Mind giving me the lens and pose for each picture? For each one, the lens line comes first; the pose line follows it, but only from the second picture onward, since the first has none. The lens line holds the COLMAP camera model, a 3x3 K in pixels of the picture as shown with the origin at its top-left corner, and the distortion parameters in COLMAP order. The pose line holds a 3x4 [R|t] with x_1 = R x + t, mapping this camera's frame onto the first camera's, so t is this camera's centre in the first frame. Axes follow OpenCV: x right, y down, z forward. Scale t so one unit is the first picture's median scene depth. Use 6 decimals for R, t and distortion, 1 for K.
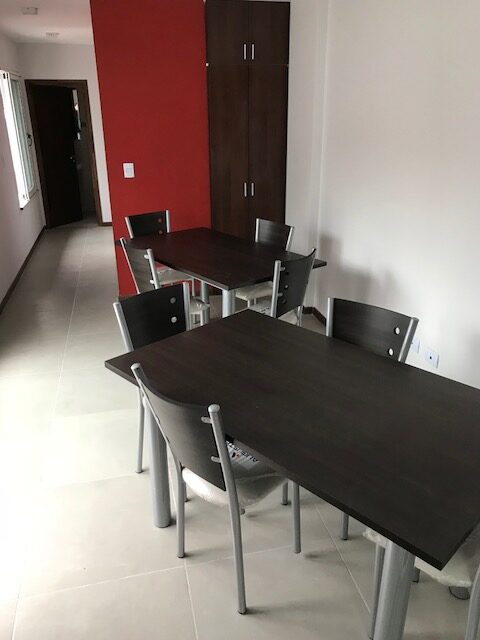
lens RADIAL K [[521.4, 0, 240.0], [0, 521.4, 320.0], [0, 0, 1]] dist [0.006818, -0.000664]
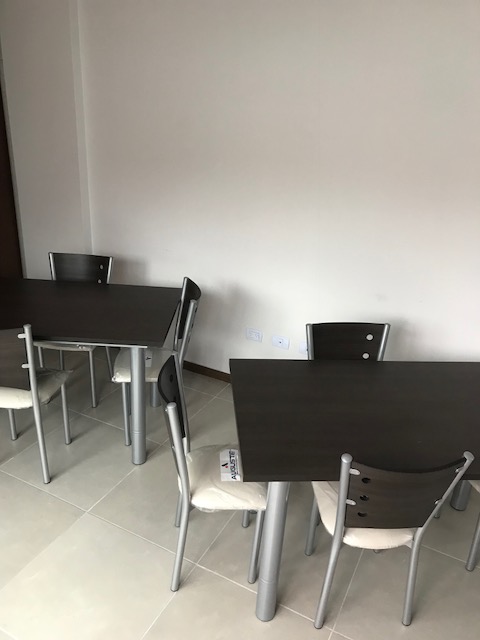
lens RADIAL K [[521.4, 0, 240.0], [0, 521.4, 320.0], [0, 0, 1]] dist [0.006818, -0.000664]
pose [[0.655064, -0.264263, 0.707854, -0.496079], [0.237538, 0.961369, 0.139084, -0.173085], [-0.717264, 0.077033, 0.692531, 0.263521]]
